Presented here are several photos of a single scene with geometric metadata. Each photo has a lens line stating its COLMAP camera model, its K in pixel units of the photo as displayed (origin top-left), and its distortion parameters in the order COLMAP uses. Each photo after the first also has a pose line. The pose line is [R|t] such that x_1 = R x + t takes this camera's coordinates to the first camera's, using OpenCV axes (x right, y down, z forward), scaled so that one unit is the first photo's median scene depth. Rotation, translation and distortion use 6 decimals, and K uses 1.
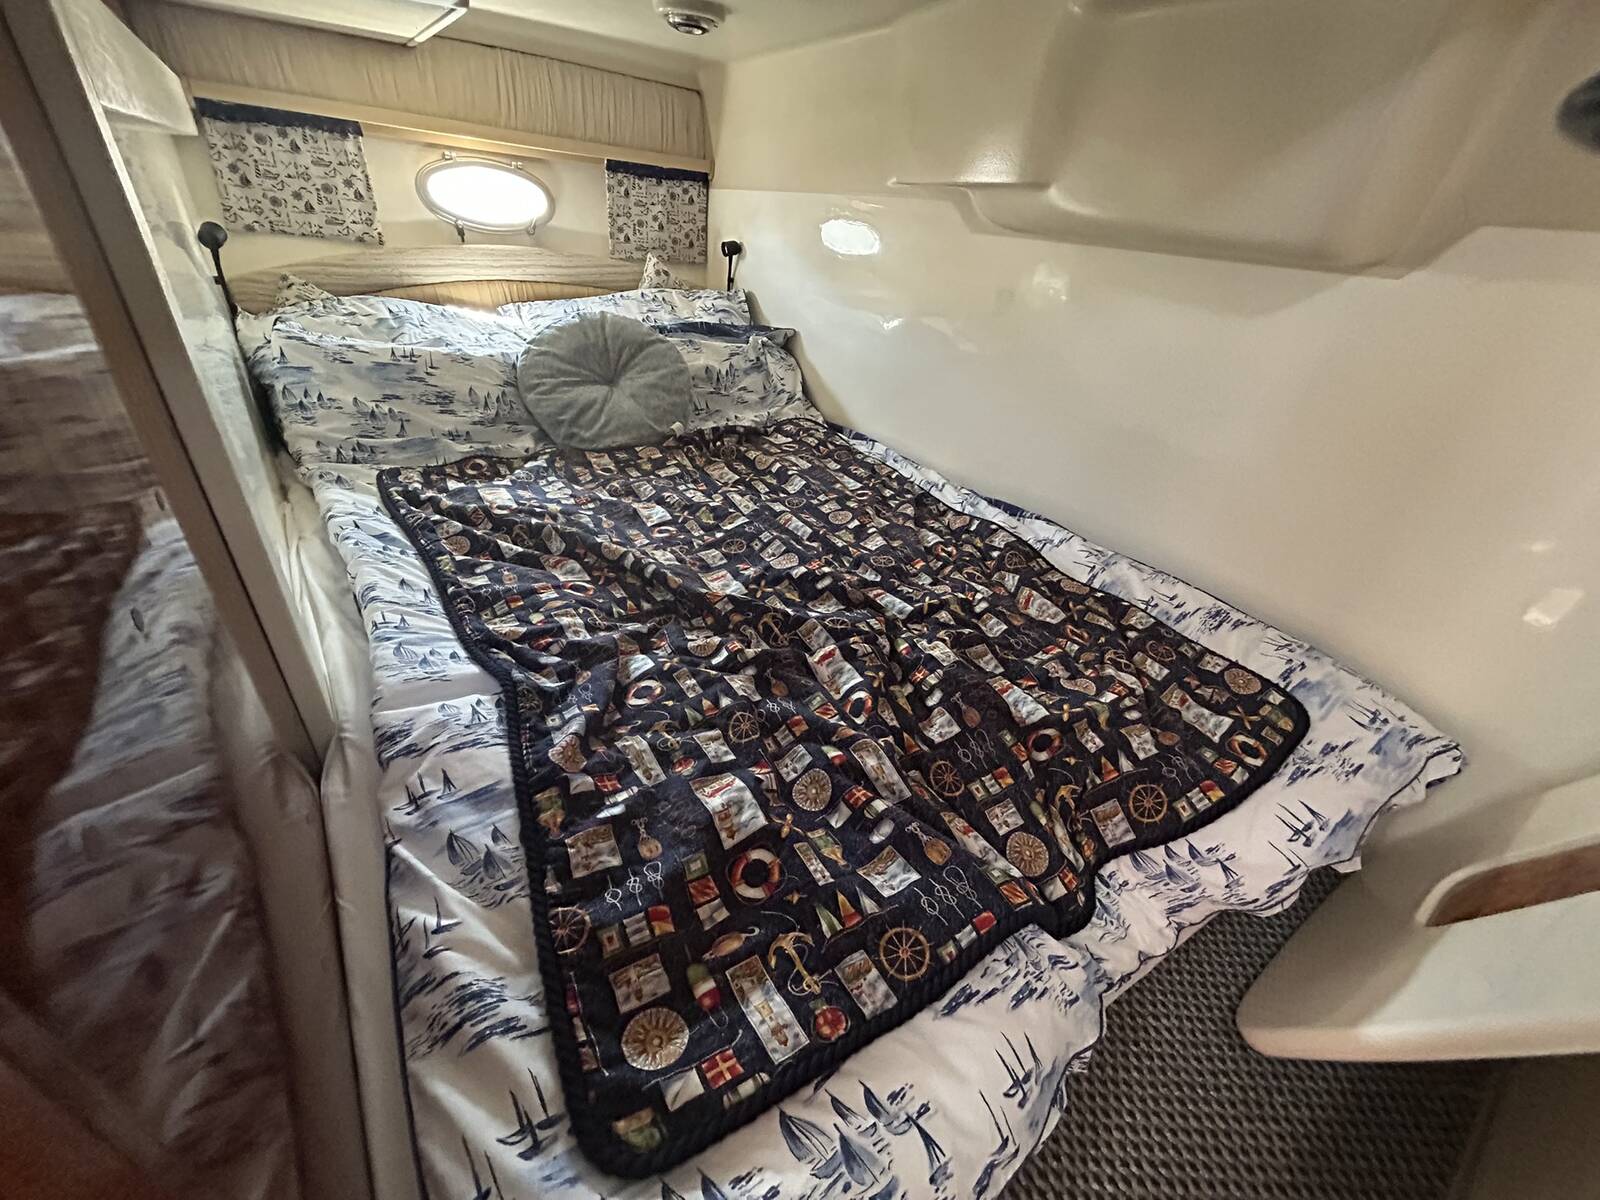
lens RADIAL K [[642.8, 0, 796.4], [0, 642.8, 605.4], [0, 0, 1]] dist [0.000556, -0.000020]
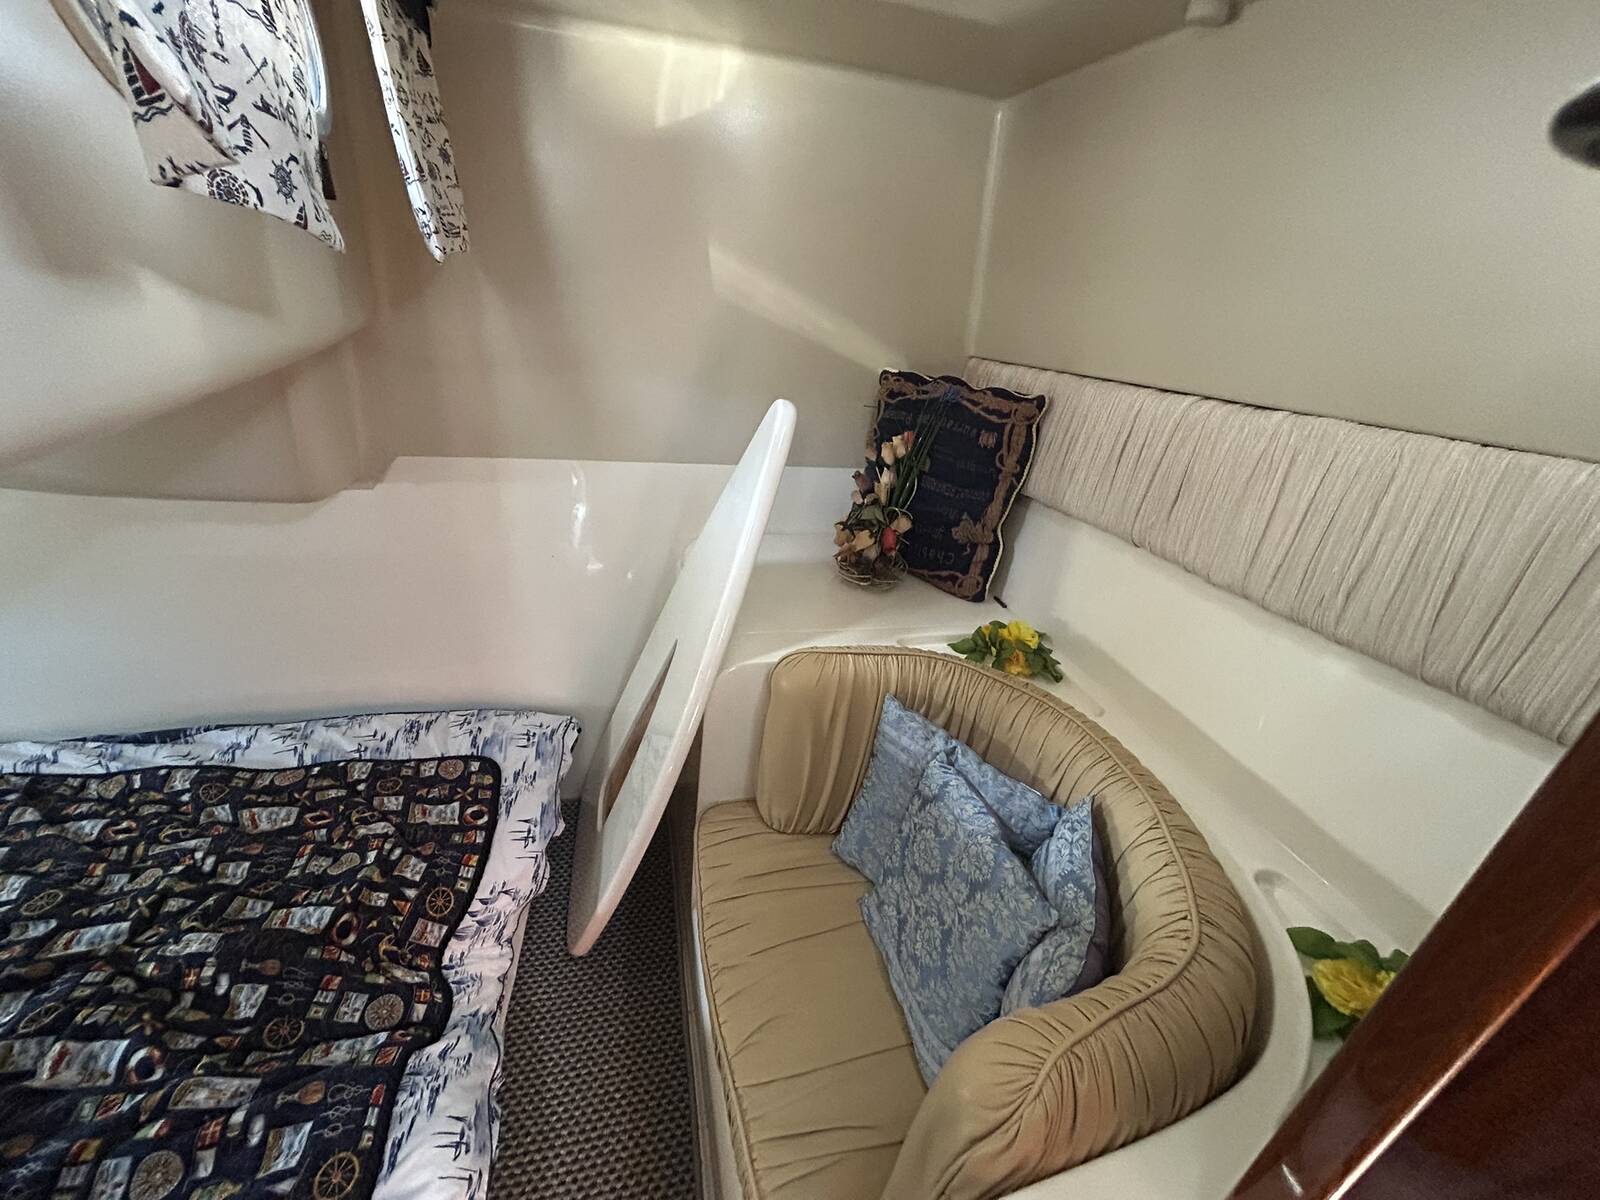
lens RADIAL K [[642.8, 0, 797.1], [0, 642.8, 601.4], [0, 0, 1]] dist [0.000556, -0.000020]
pose [[0.367904, -0.450557, 0.813416, -0.015726], [0.449568, 0.851922, 0.268548, -0.252245], [-0.813963, 0.266886, 0.515981, -0.487177]]
